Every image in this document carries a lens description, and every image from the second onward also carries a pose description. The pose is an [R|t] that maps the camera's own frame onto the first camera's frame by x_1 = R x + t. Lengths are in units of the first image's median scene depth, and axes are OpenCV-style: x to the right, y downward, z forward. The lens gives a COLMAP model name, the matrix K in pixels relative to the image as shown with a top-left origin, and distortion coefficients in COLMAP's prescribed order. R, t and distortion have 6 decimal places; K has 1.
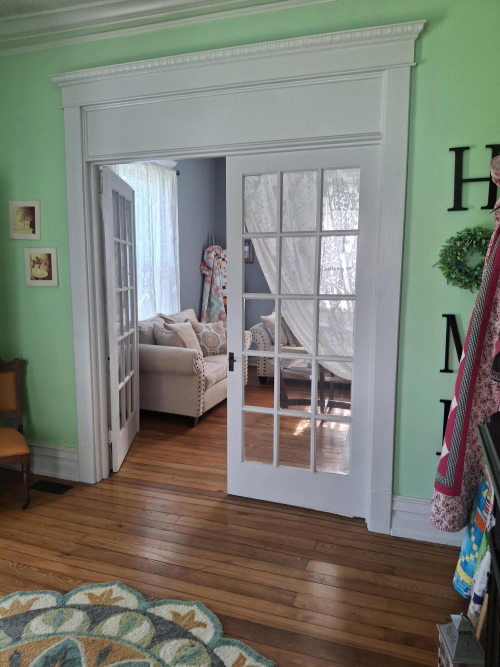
lens RADIAL K [[489.0, 0, 250.2], [0, 489.0, 336.6], [0, 0, 1]] dist [0.094839, -0.190325]
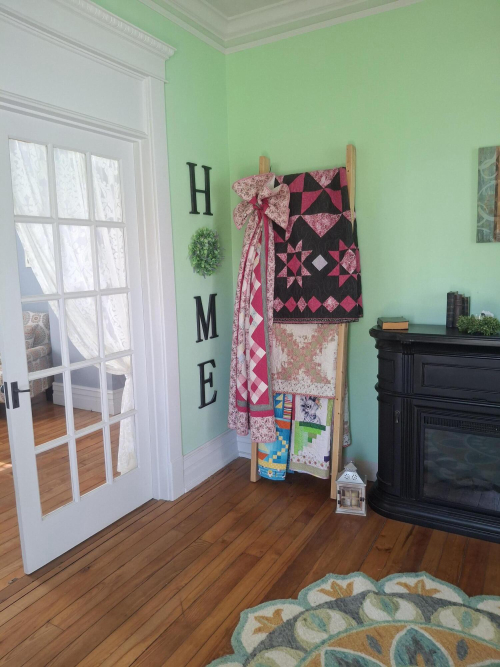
lens RADIAL K [[489.0, 0, 250.2], [0, 489.0, 336.6], [0, 0, 1]] dist [0.094839, -0.190325]
pose [[0.181243, -0.163346, 0.969778, -0.805983], [0.153704, 0.978696, 0.136122, -0.094284], [-0.971353, 0.124388, 0.202488, 0.627555]]
